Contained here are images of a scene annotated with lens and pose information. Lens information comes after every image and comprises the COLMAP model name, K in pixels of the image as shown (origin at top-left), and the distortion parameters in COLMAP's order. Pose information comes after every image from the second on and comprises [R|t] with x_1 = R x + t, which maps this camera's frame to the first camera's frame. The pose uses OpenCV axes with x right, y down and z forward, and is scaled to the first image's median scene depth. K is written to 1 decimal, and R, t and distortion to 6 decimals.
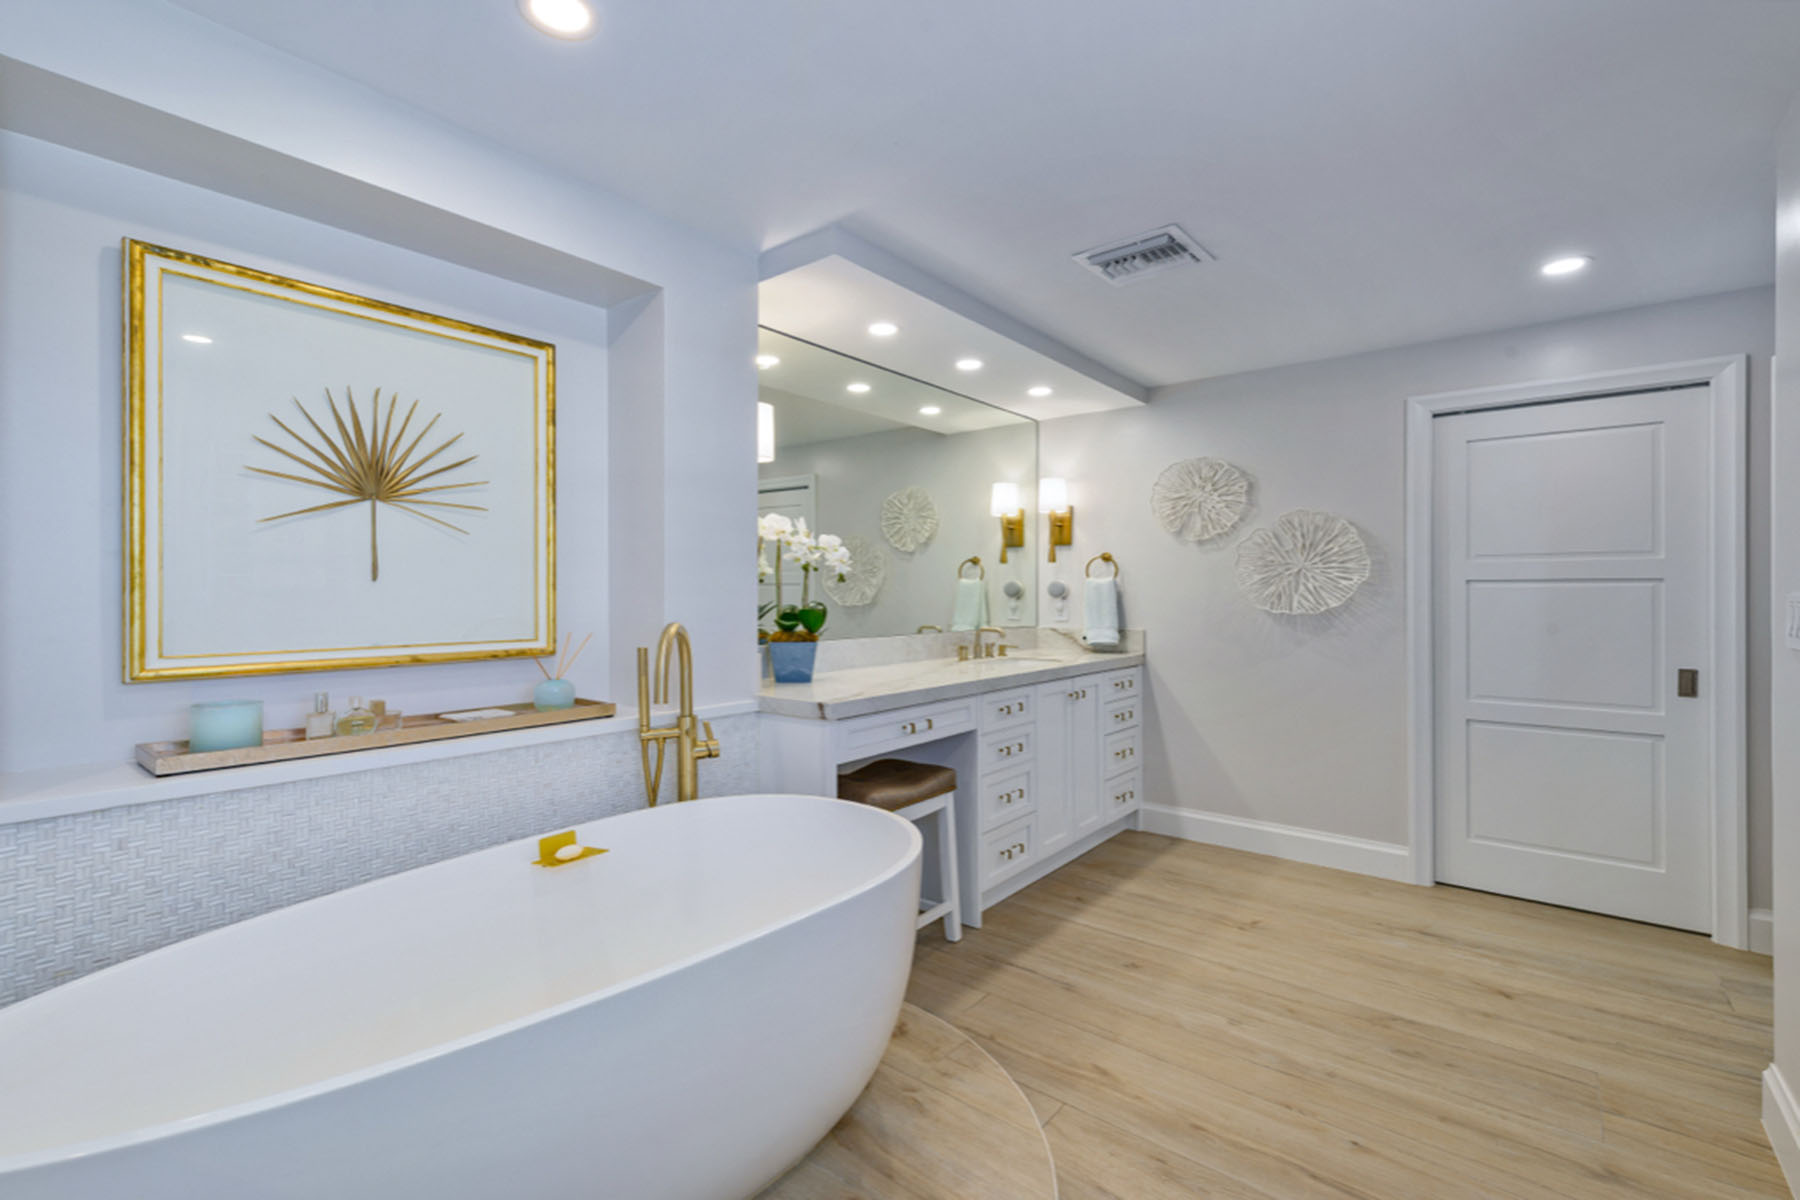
lens RADIAL K [[786.9, 0, 900.0], [0, 786.9, 600.0], [0, 0, 1]] dist [0.019242, 0.000241]
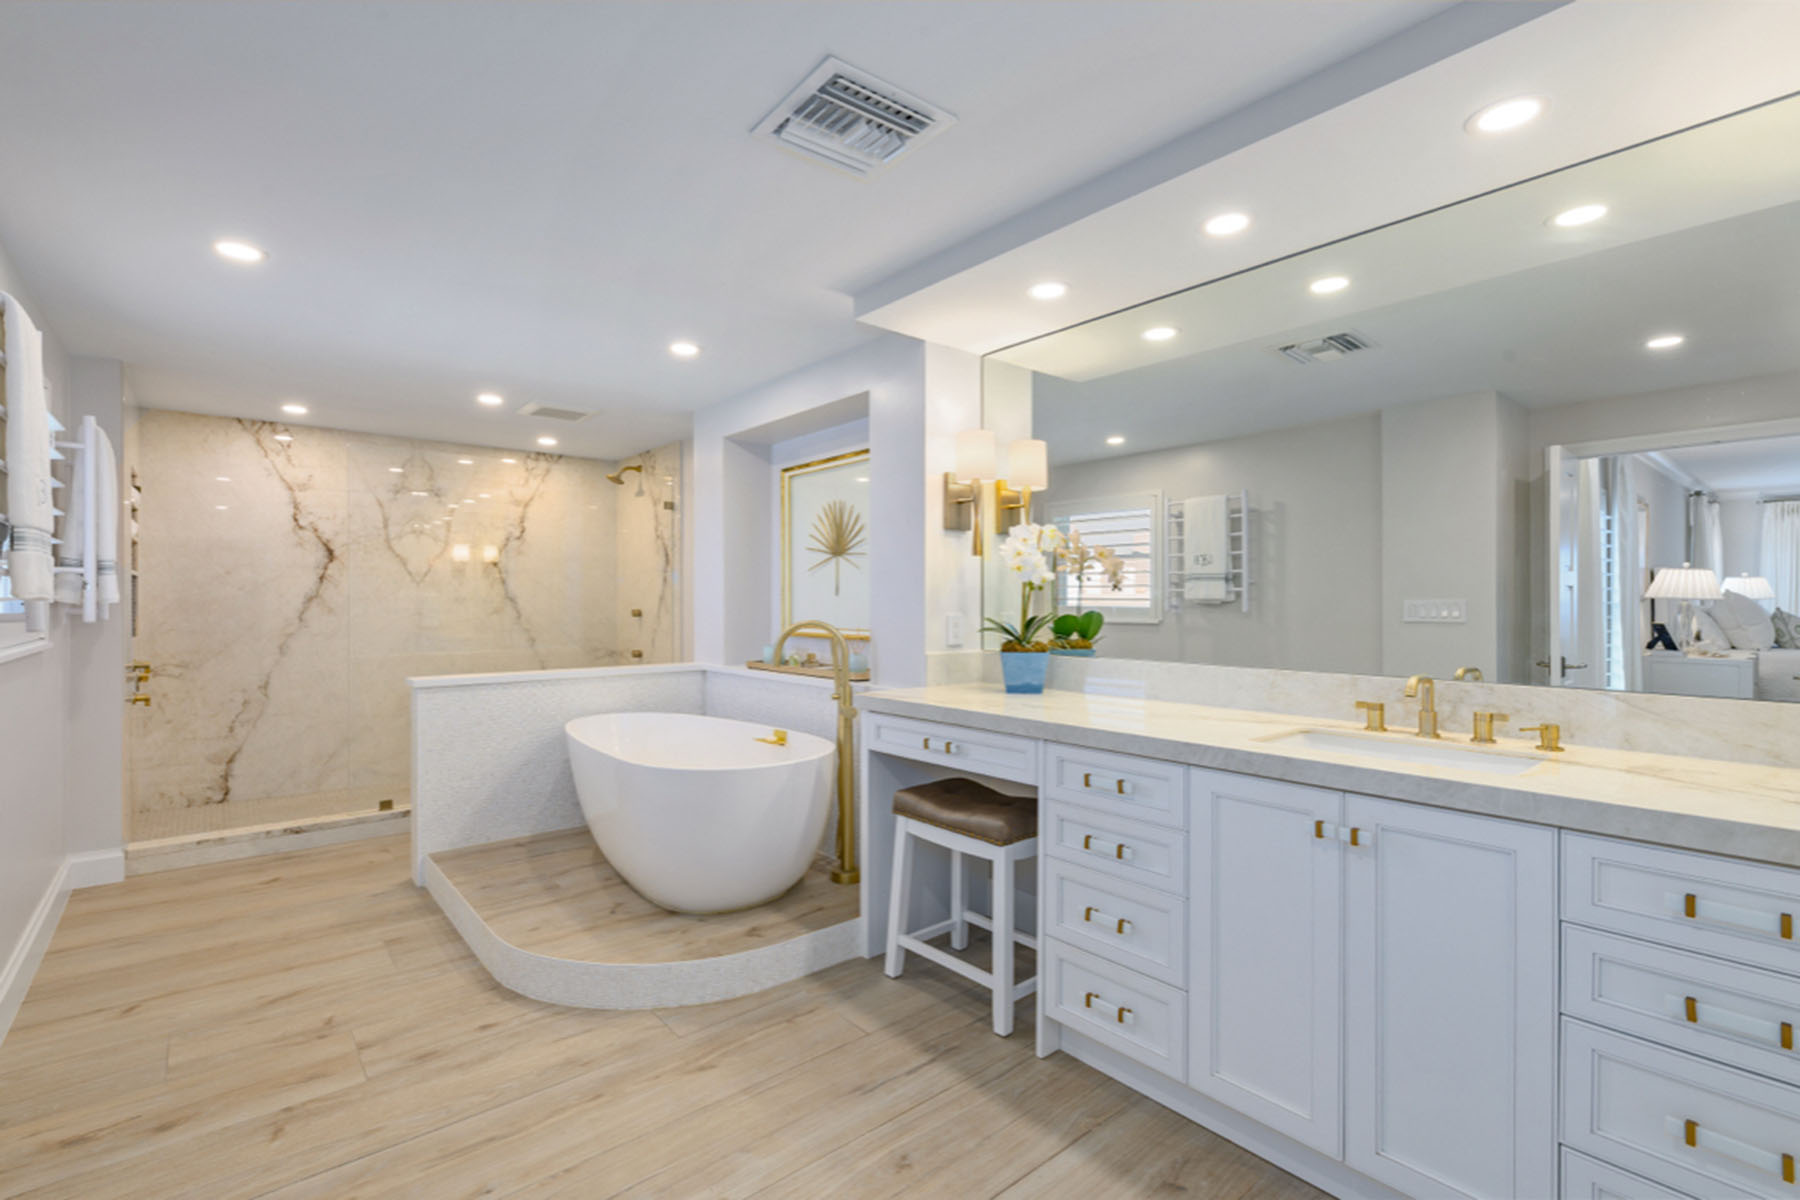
lens RADIAL K [[819.1, 0, 900.0], [0, 819.1, 600.0], [0, 0, 1]] dist [0.022800, 0.000216]
pose [[-0.197825, 0.007882, -0.980206, 0.960488], [0.002039, 0.999969, 0.007629, -0.019197], [0.980235, -0.000489, -0.197835, 1.118830]]
